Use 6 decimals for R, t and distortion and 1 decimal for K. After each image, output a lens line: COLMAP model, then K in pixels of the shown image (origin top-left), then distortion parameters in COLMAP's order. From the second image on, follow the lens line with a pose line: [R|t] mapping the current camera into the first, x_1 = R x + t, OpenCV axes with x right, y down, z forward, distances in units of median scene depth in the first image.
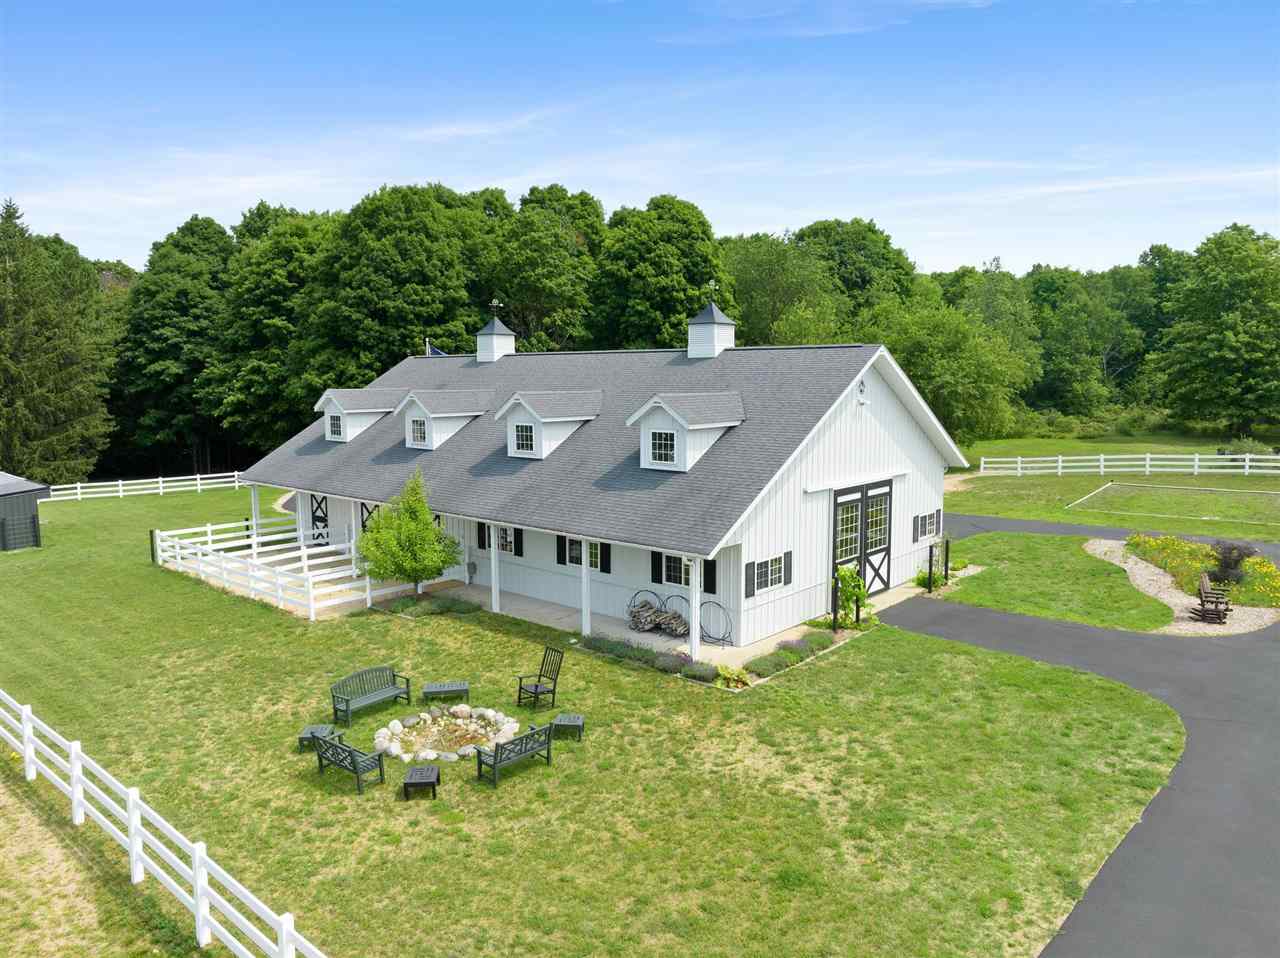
lens RADIAL K [[892.2, 0, 640.0], [0, 892.2, 479.0], [0, 0, 1]] dist [-0.029781, 0.001777]
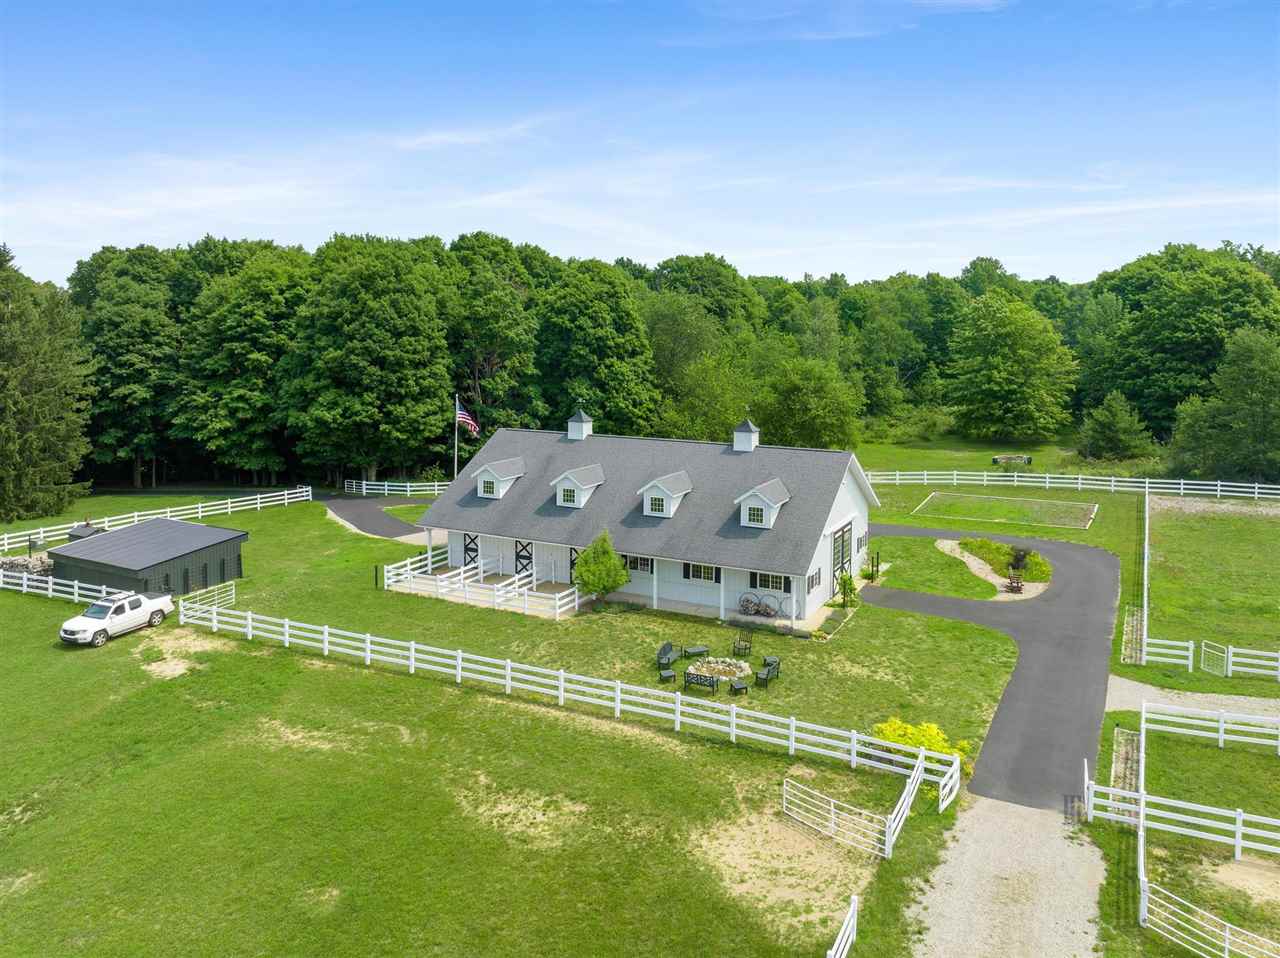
lens RADIAL K [[905.5, 0, 641.5], [0, 905.5, 382.5], [0, 0, 1]] dist [-0.020078, 0.001959]
pose [[0.972701, -0.001804, 0.232055, -0.222942], [0.017107, 0.997807, -0.063948, -0.067627], [-0.231430, 0.066172, 0.970598, -0.280168]]
